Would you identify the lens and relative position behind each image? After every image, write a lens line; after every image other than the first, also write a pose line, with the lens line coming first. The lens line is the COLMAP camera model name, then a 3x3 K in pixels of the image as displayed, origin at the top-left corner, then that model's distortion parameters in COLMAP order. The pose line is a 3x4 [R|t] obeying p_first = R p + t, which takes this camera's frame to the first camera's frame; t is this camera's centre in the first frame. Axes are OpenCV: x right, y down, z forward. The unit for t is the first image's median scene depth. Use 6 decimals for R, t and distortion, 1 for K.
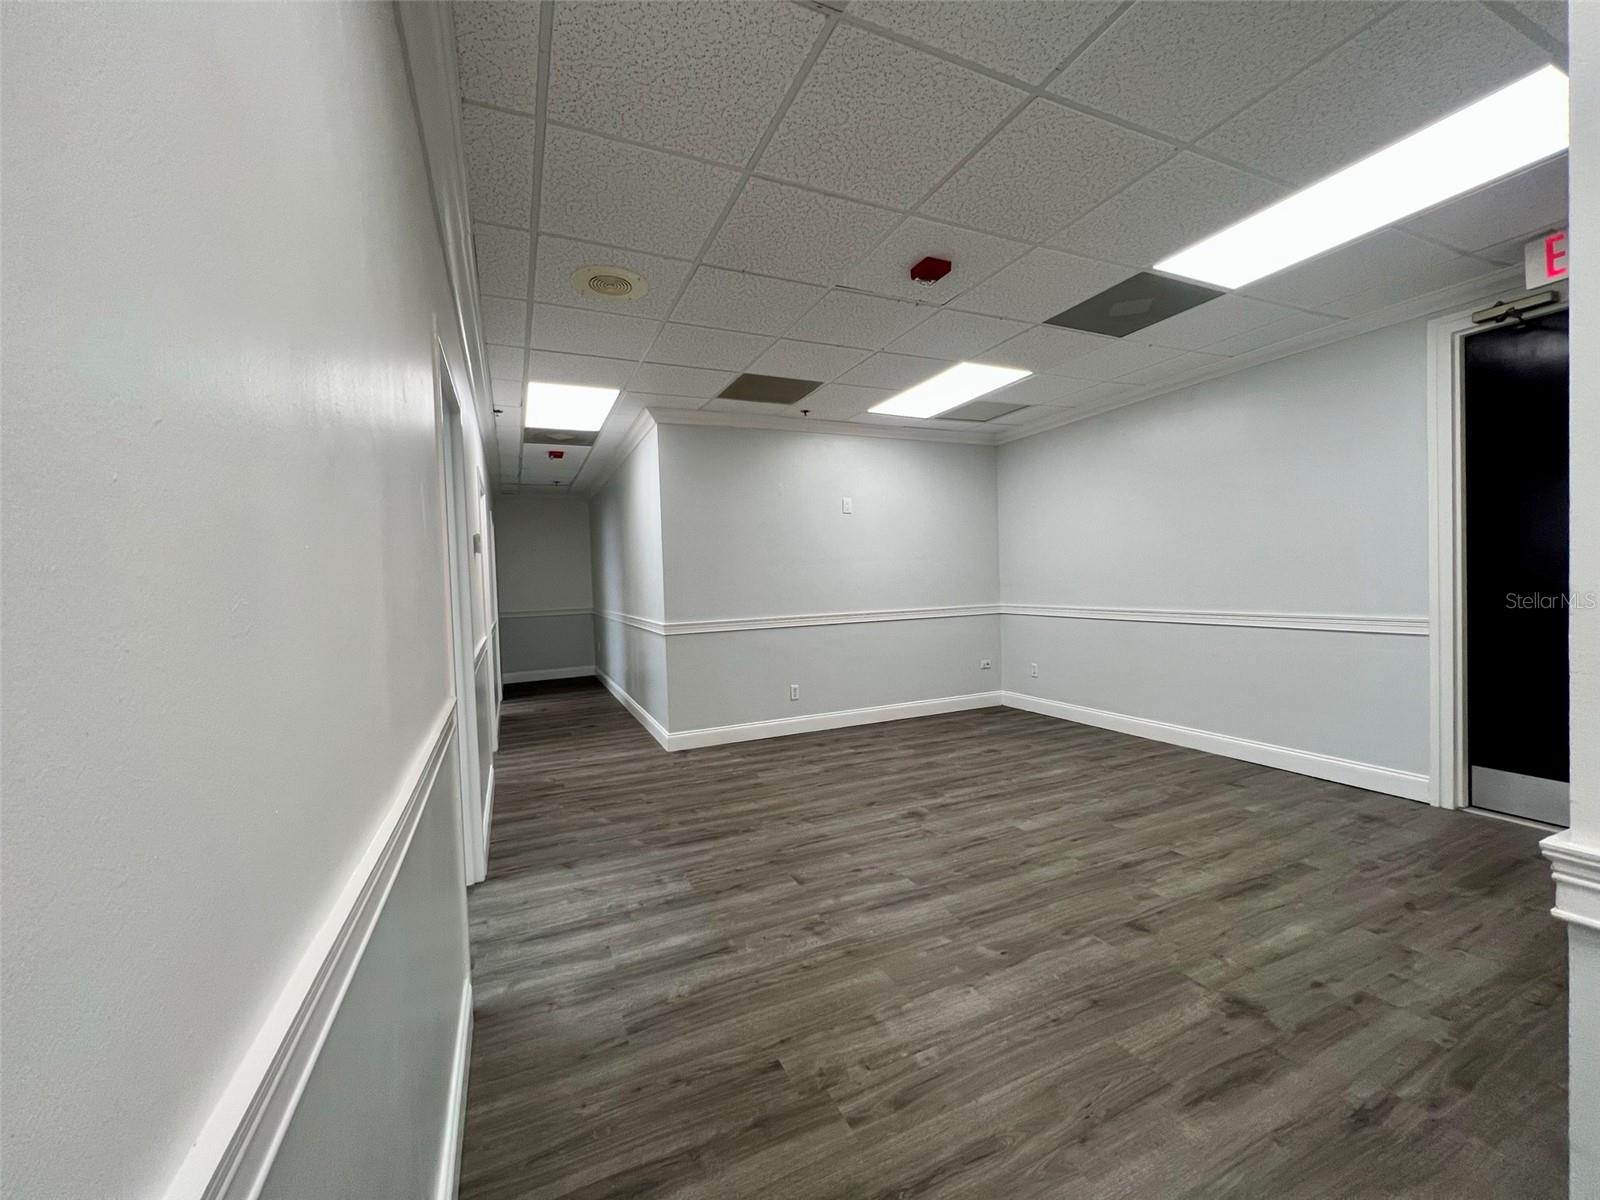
lens RADIAL K [[641.4, 0, 802.6], [0, 641.4, 601.1], [0, 0, 1]] dist [-0.002512, 0.000523]
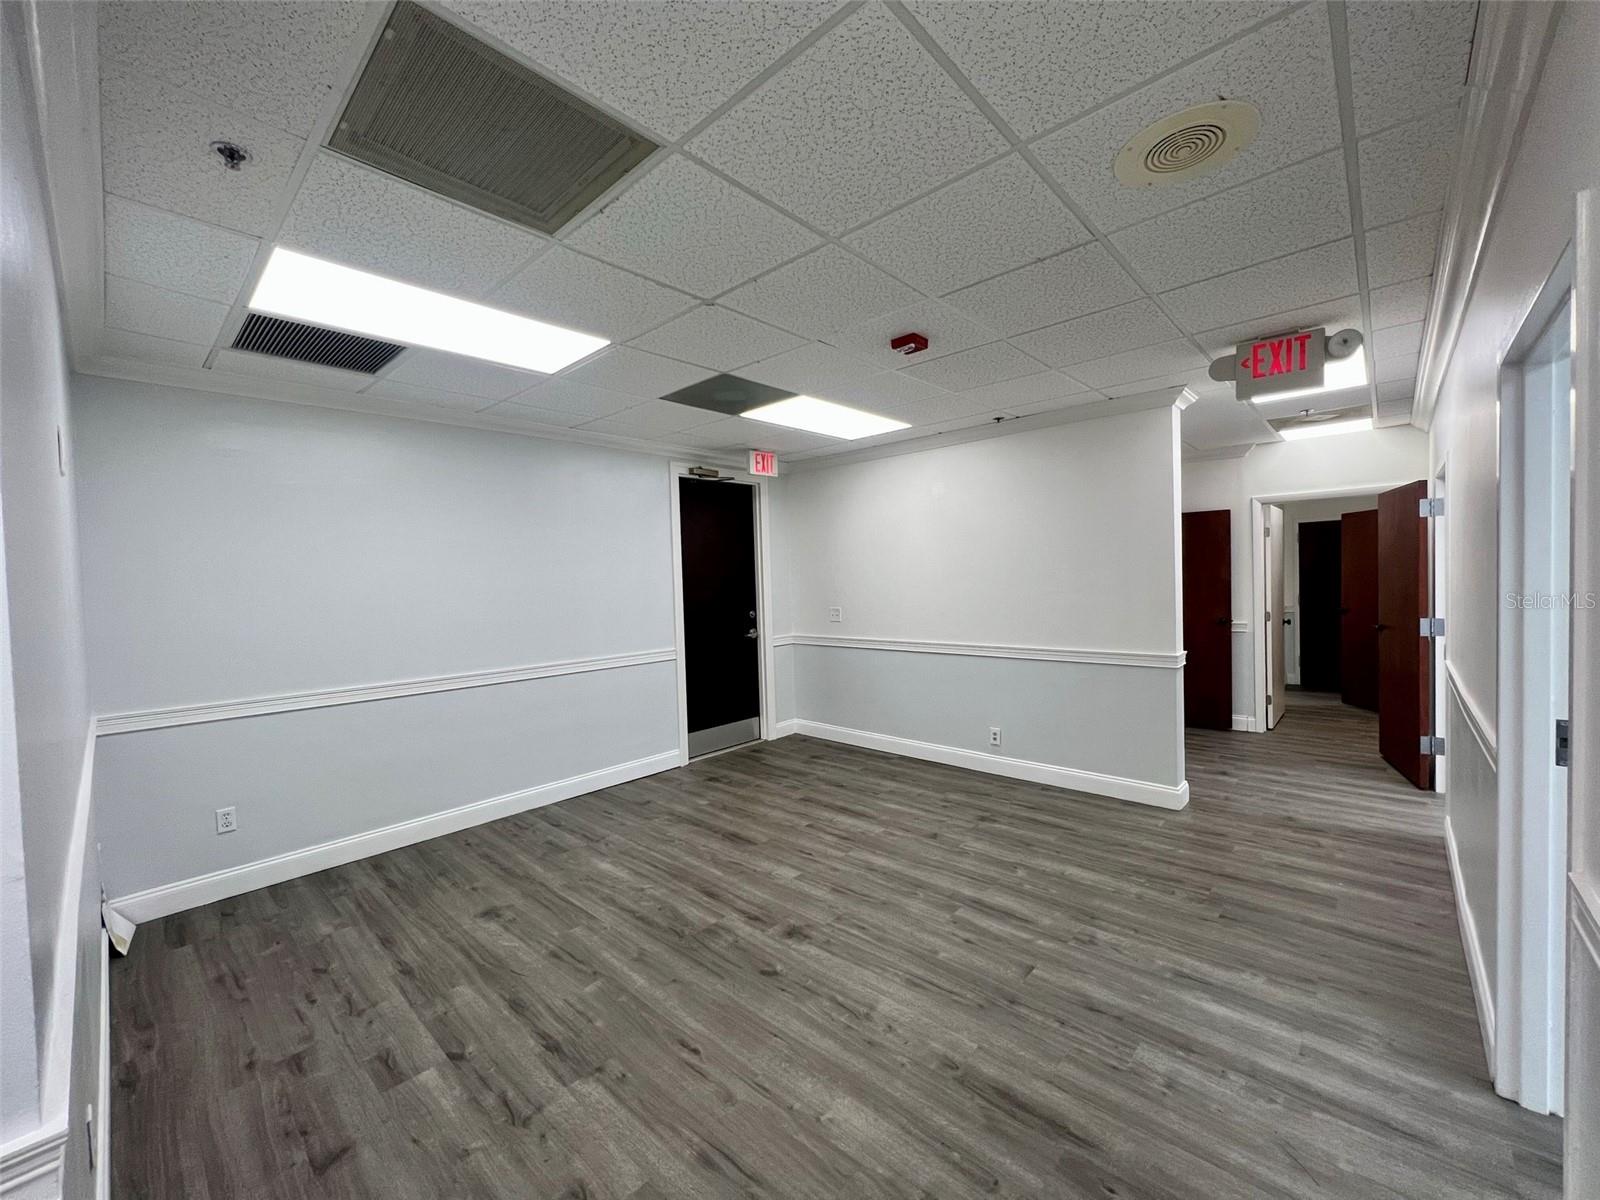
lens RADIAL K [[641.4, 0, 794.4], [0, 641.4, 597.5], [0, 0, 1]] dist [-0.002512, 0.000523]
pose [[-0.387221, 0.018552, 0.921800, -0.652209], [0.071200, 0.997414, 0.009835, -0.102140], [-0.919234, 0.069440, -0.387540, 1.478717]]
